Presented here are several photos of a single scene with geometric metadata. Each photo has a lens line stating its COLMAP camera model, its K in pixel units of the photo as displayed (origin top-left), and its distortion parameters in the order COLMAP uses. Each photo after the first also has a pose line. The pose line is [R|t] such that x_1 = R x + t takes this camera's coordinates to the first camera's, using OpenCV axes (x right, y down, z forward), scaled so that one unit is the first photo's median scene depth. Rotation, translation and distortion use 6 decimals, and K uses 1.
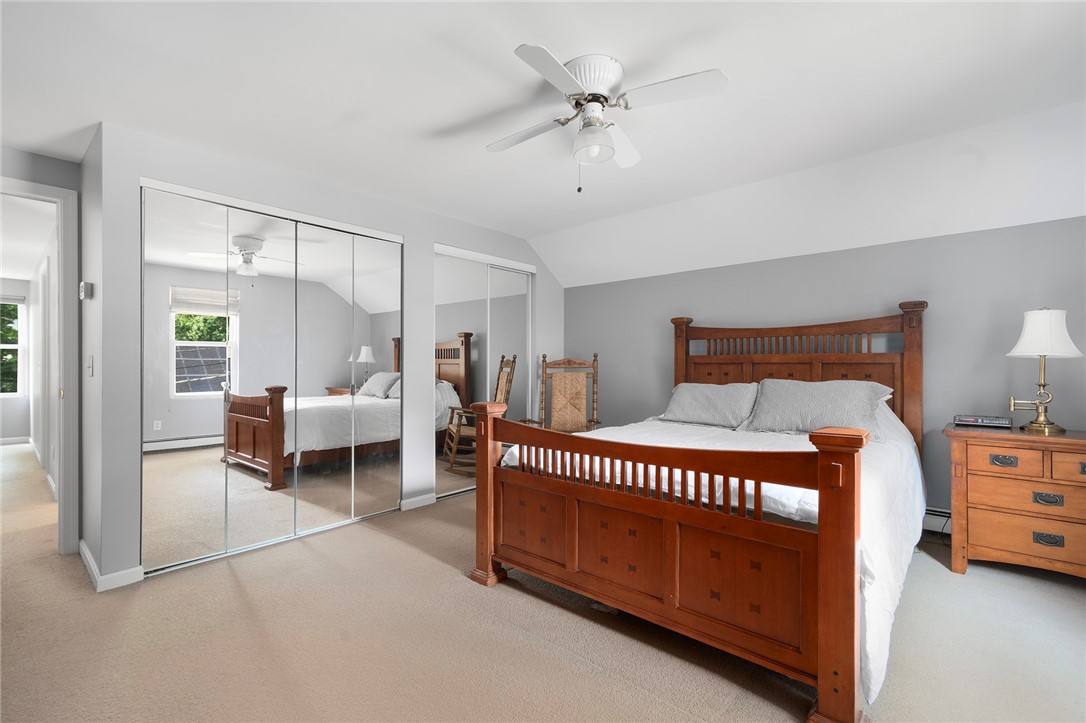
lens RADIAL K [[484.8, 0, 543.0], [0, 484.8, 361.5], [0, 0, 1]] dist [0.001905, 0.000171]
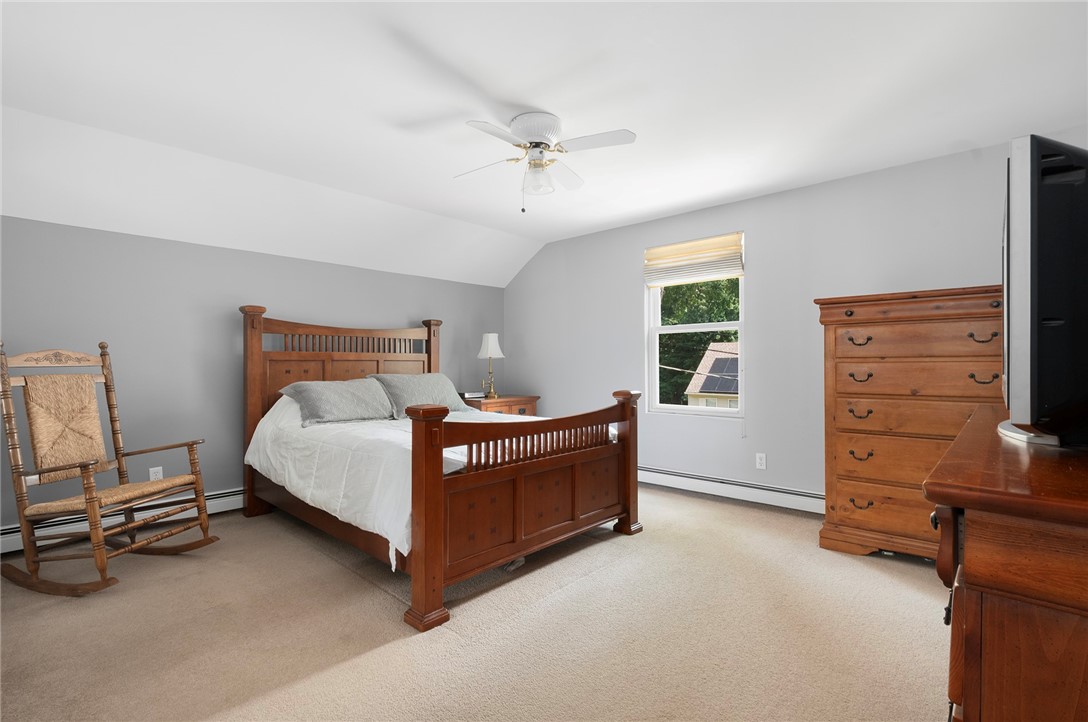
lens RADIAL K [[495.7, 0, 544.0], [0, 495.7, 361.0], [0, 0, 1]] dist [0.000222, -0.000335]
pose [[0.022332, 0.004571, 0.999740, -0.644147], [-0.005571, 0.999975, -0.004448, 0.007544], [-0.999735, -0.005471, 0.022357, 0.533633]]
